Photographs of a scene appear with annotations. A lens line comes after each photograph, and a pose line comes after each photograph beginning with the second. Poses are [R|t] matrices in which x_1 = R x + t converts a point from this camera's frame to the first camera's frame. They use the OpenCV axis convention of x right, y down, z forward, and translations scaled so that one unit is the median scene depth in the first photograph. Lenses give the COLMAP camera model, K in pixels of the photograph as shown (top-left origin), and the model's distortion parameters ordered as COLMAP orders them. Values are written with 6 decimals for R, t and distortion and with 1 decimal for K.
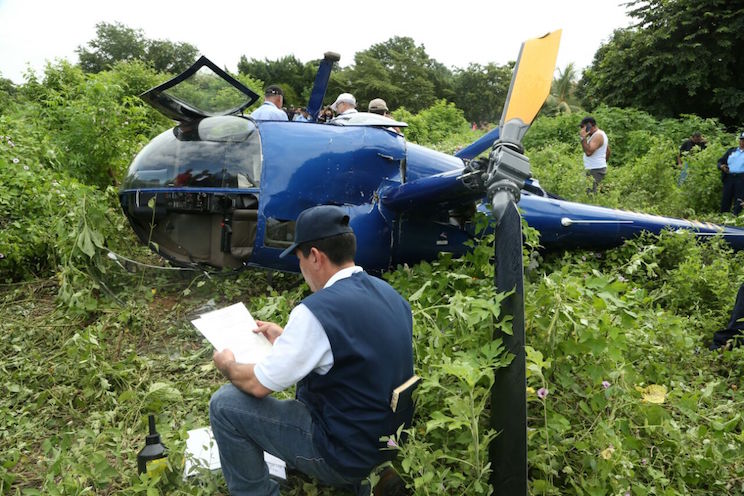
lens RADIAL K [[507.9, 0, 373.0], [0, 507.9, 247.6], [0, 0, 1]] dist [-0.124902, 0.075304]
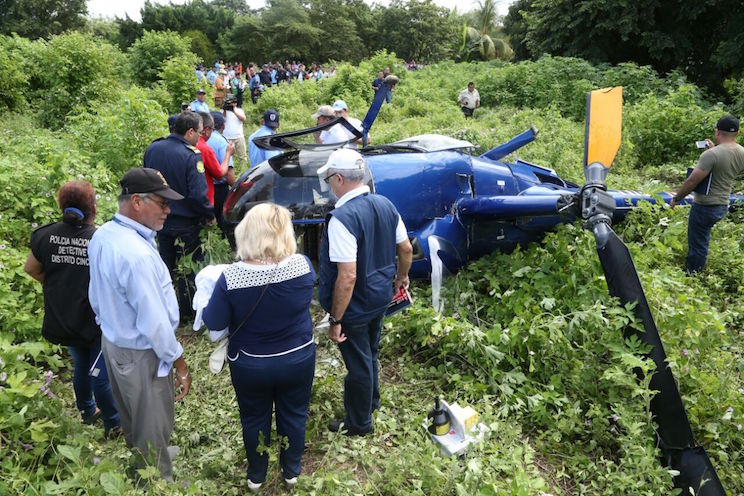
lens RADIAL K [[522.3, 0, 373.0], [0, 522.3, 247.6], [0, 0, 1]] dist [-0.116731, 0.075499]
pose [[0.984992, -0.099205, 0.141242, -0.039348], [0.082982, 0.989723, 0.116456, -0.017814], [-0.151343, -0.102988, 0.983102, -0.021791]]
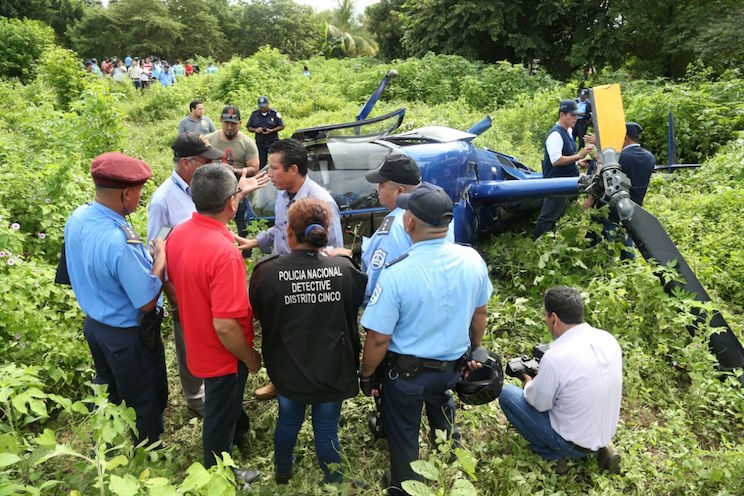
lens RADIAL K [[510.6, 0, 372.0], [0, 510.6, 248.0], [0, 0, 1]] dist [-0.125197, 0.075599]
pose [[0.904047, -0.172628, 0.391023, -0.080146], [0.118845, 0.980262, 0.157994, -0.021099], [-0.410579, -0.096363, 0.906719, -0.012195]]
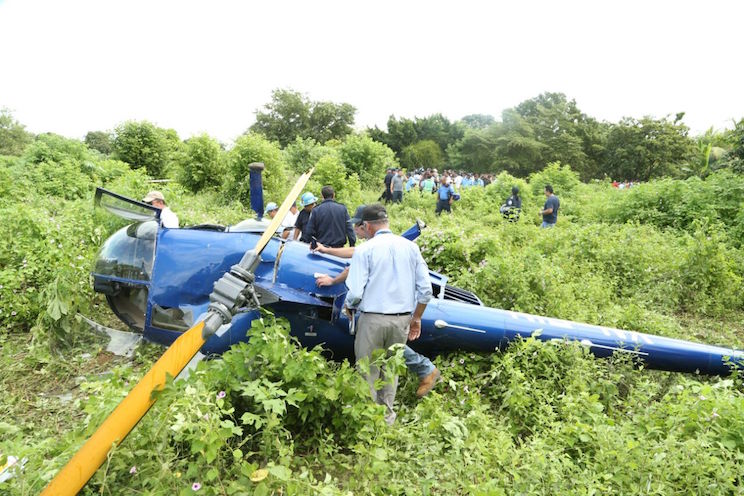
lens RADIAL K [[510.6, 0, 372.0], [0, 510.6, 248.0], [0, 0, 1]] dist [-0.125197, 0.075599]
pose [[0.948685, 0.043172, -0.313262, 0.069298], [-0.073592, 0.993579, -0.085939, -0.012873], [0.307540, 0.104583, 0.945770, -0.005588]]
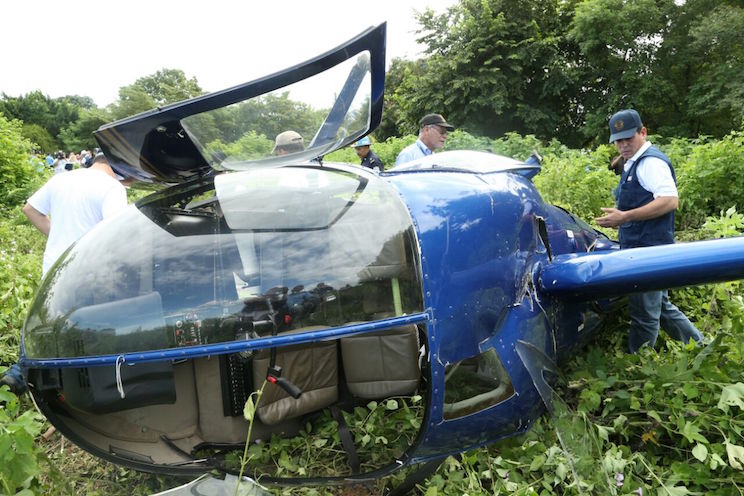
lens RADIAL K [[514.8, 0, 371.7], [0, 514.8, 246.9], [0, 0, 1]] dist [-0.124308, 0.075179]
pose [[0.902326, -0.130572, 0.410803, -0.044895], [0.156432, 0.987239, -0.029813, -0.016387], [-0.401667, 0.091163, 0.911237, 0.053068]]
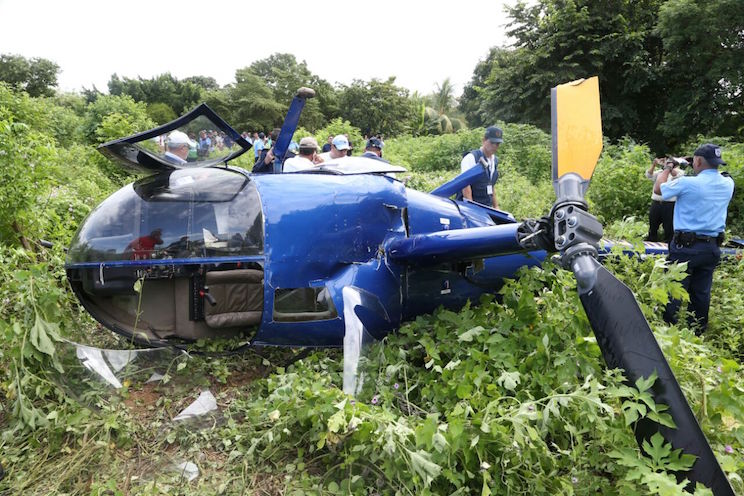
lens RADIAL K [[510.6, 0, 372.0], [0, 510.6, 248.0], [0, 0, 1]] dist [-0.125197, 0.075599]
pose [[0.973213, -0.070515, 0.218826, -0.022374], [0.076613, 0.996870, -0.019495, -0.009361], [-0.216766, 0.035738, 0.975569, 0.011614]]
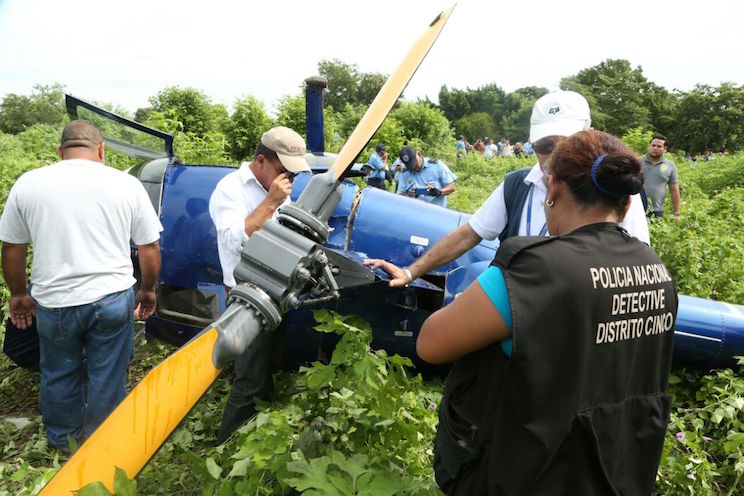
lens RADIAL K [[509.2, 0, 368.0], [0, 509.2, 249.6], [0, 0, 1]] dist [-0.120175, 0.057405]
pose [[0.914029, 0.070482, -0.399480, 0.041433], [-0.090741, 0.995360, -0.032005, -0.011289], [0.395370, 0.065503, 0.916183, 0.036407]]
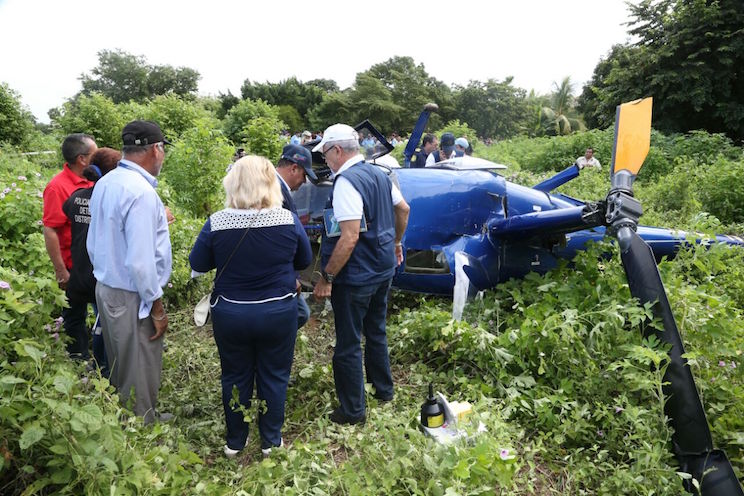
lens RADIAL K [[510.6, 0, 372.0], [0, 510.6, 248.0], [0, 0, 1]] dist [-0.125197, 0.075599]
pose [[0.999519, -0.030762, 0.003905, -0.028550], [0.030870, 0.999033, -0.031304, -0.002395], [-0.002938, 0.031410, 0.999502, -0.021492]]
